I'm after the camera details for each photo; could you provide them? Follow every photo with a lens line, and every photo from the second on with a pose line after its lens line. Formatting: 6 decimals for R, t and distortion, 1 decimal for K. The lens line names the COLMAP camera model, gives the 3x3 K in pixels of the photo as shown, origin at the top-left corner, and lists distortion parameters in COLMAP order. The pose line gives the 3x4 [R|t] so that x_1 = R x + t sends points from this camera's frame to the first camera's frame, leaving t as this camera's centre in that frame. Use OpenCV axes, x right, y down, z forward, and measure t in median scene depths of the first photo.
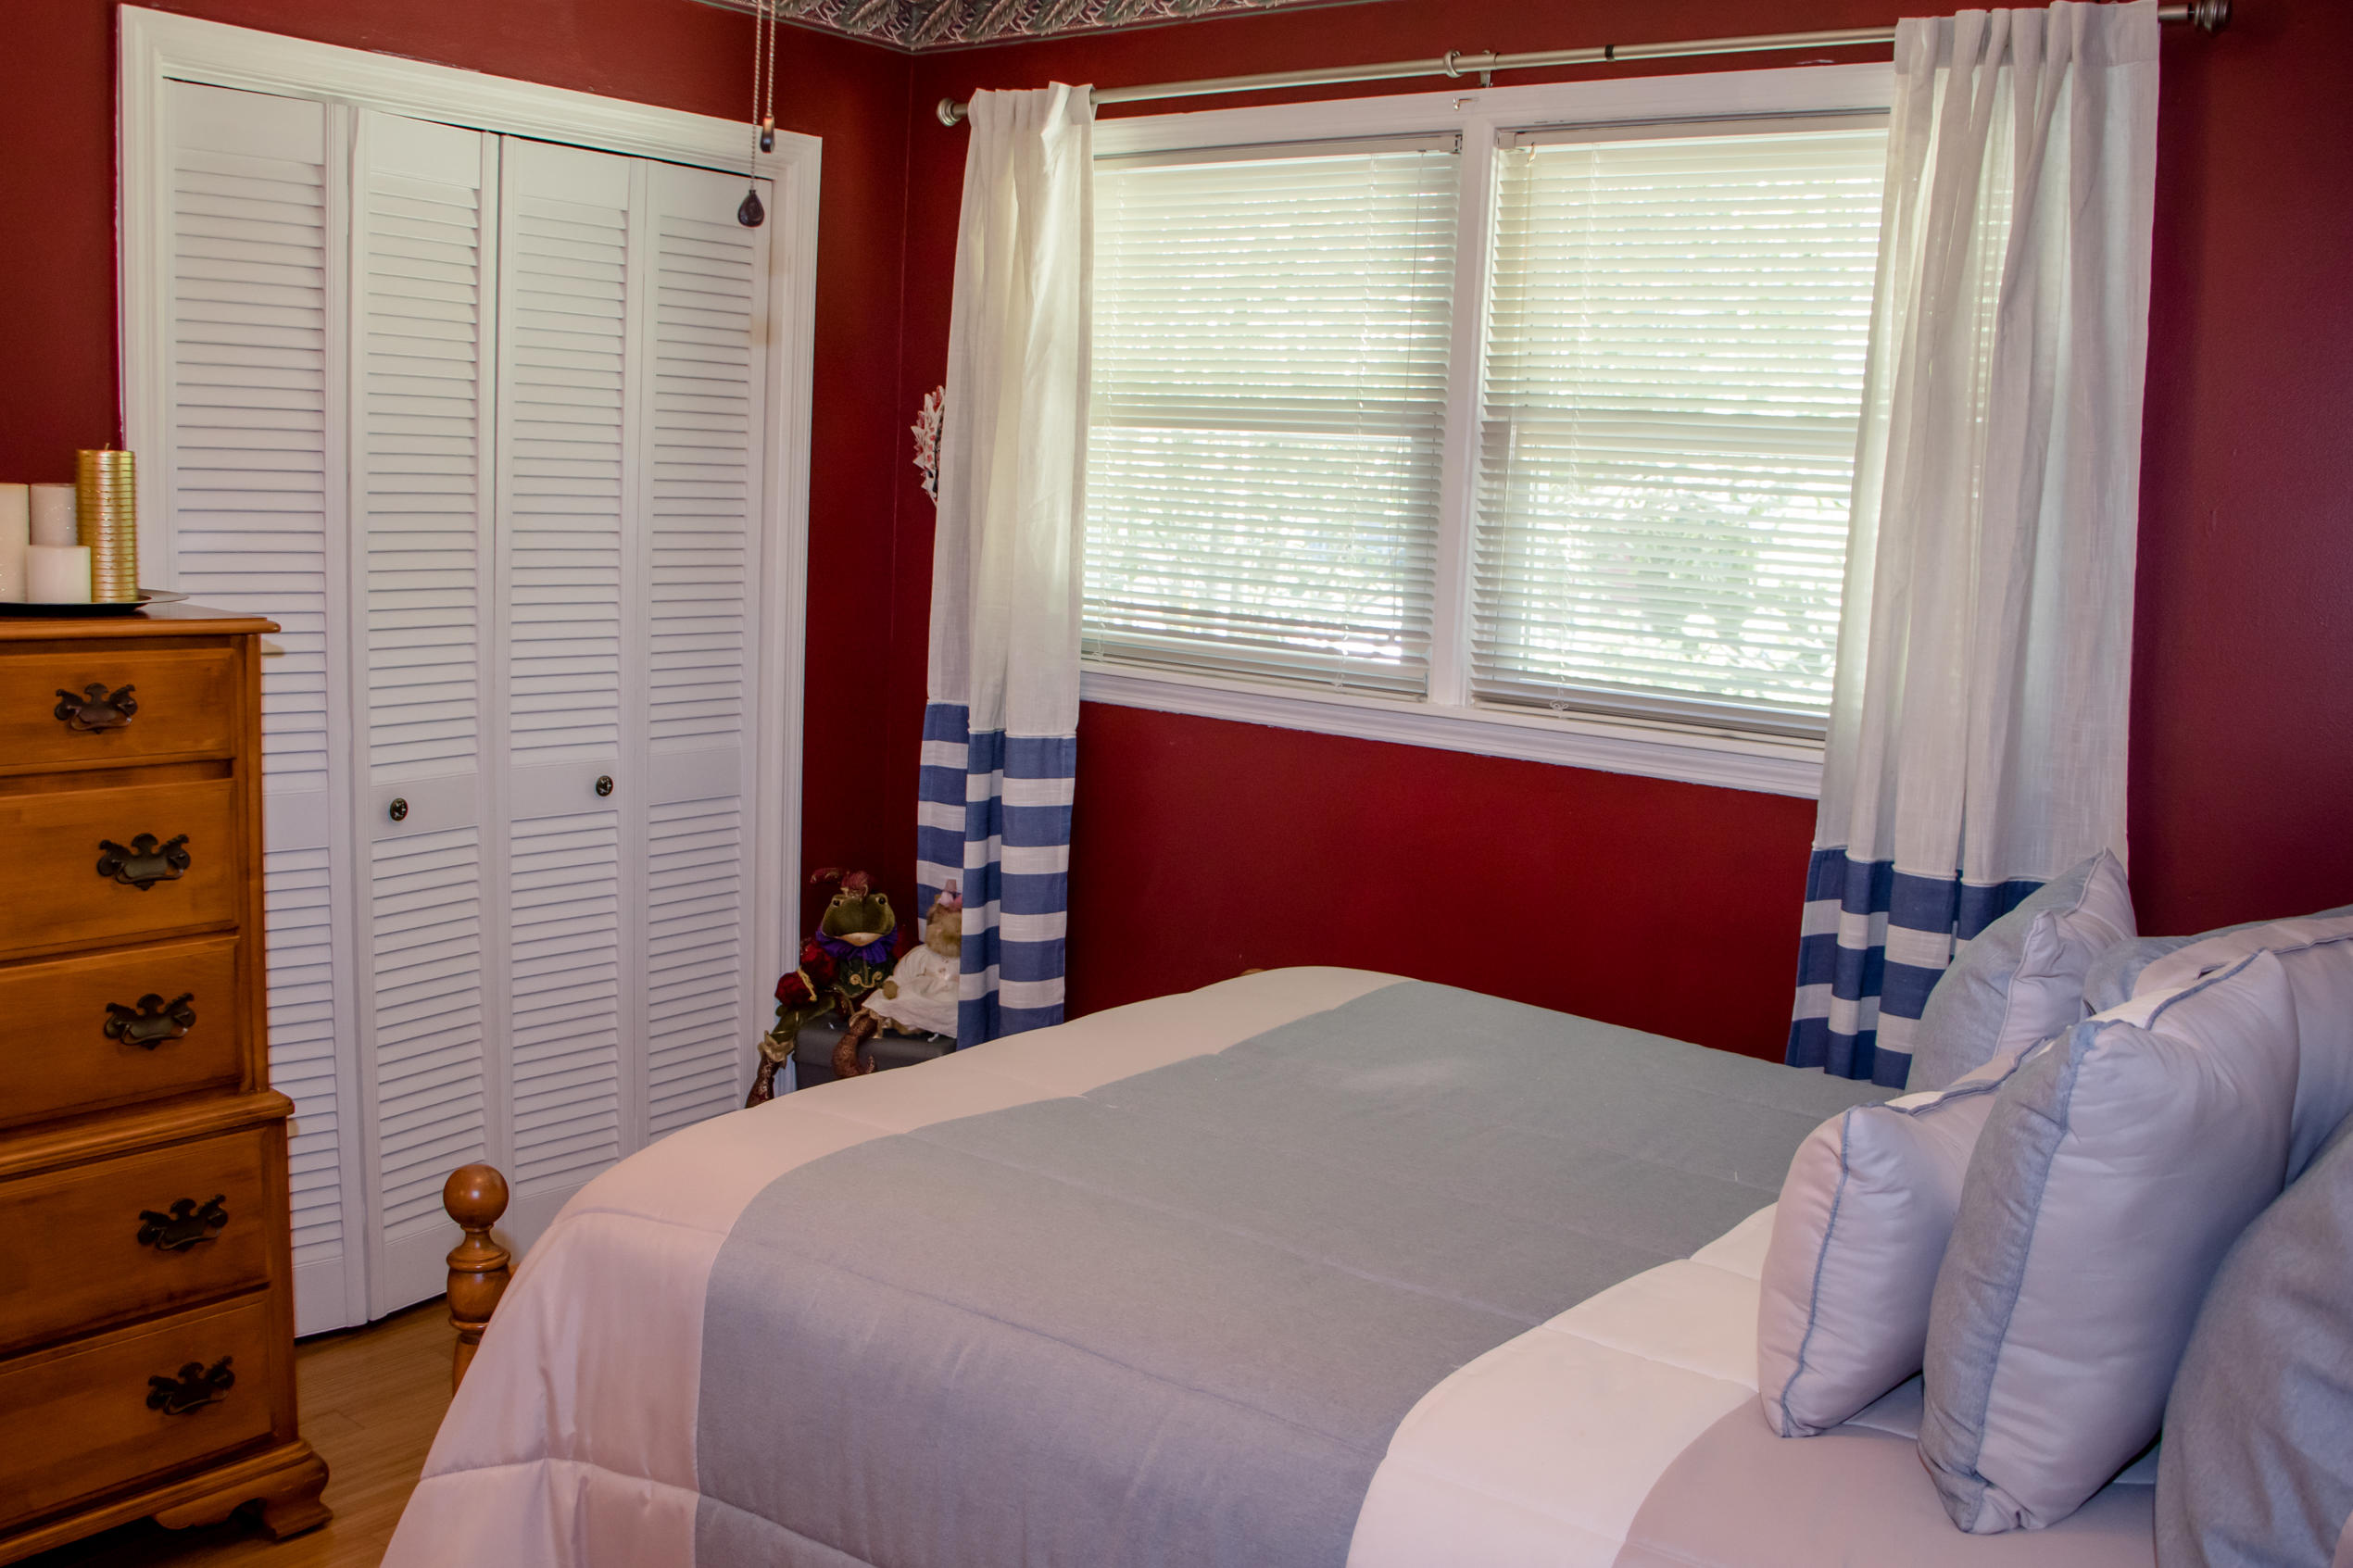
lens RADIAL K [[2031.5, 0, 1310.9], [0, 2031.5, 785.3], [0, 0, 1]] dist [-0.136525, 0.096440]
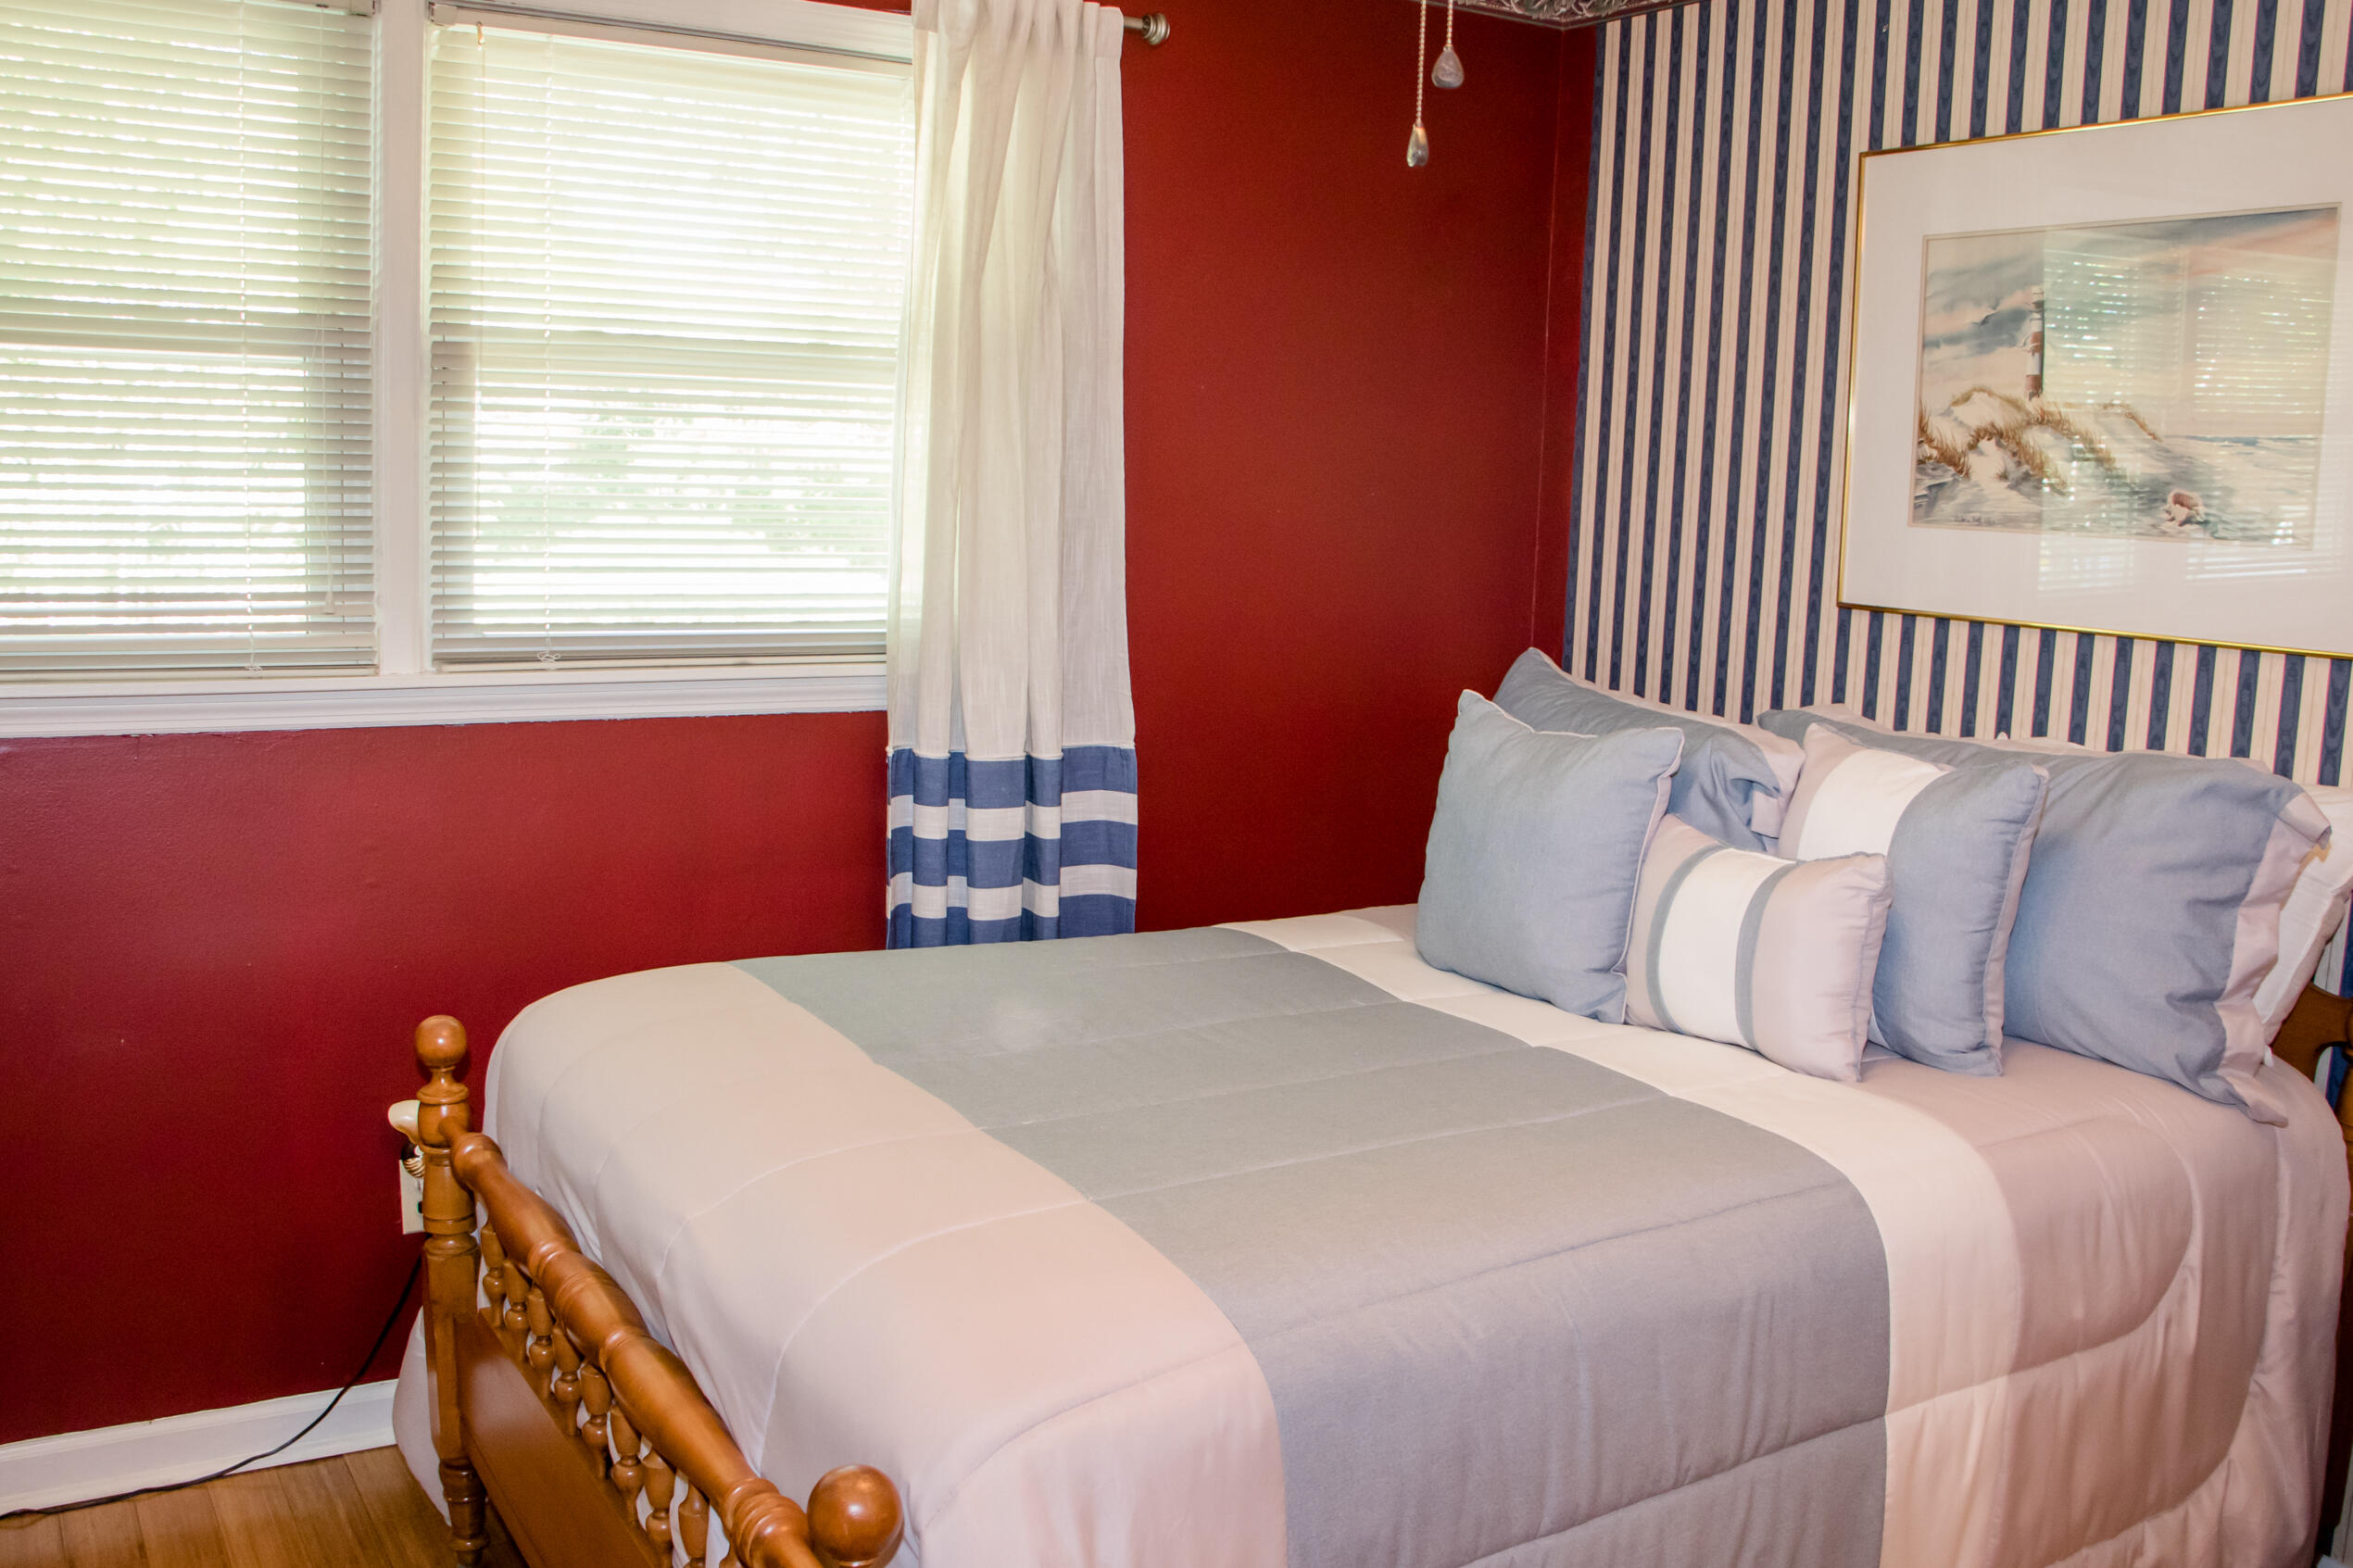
lens RADIAL K [[2031.5, 0, 1310.9], [0, 2031.5, 785.3], [0, 0, 1]] dist [-0.136525, 0.096440]
pose [[0.380371, -0.184655, 0.906212, -0.639727], [0.108059, 0.982027, 0.154748, -0.094314], [-0.918500, 0.039063, 0.393488, 0.372881]]
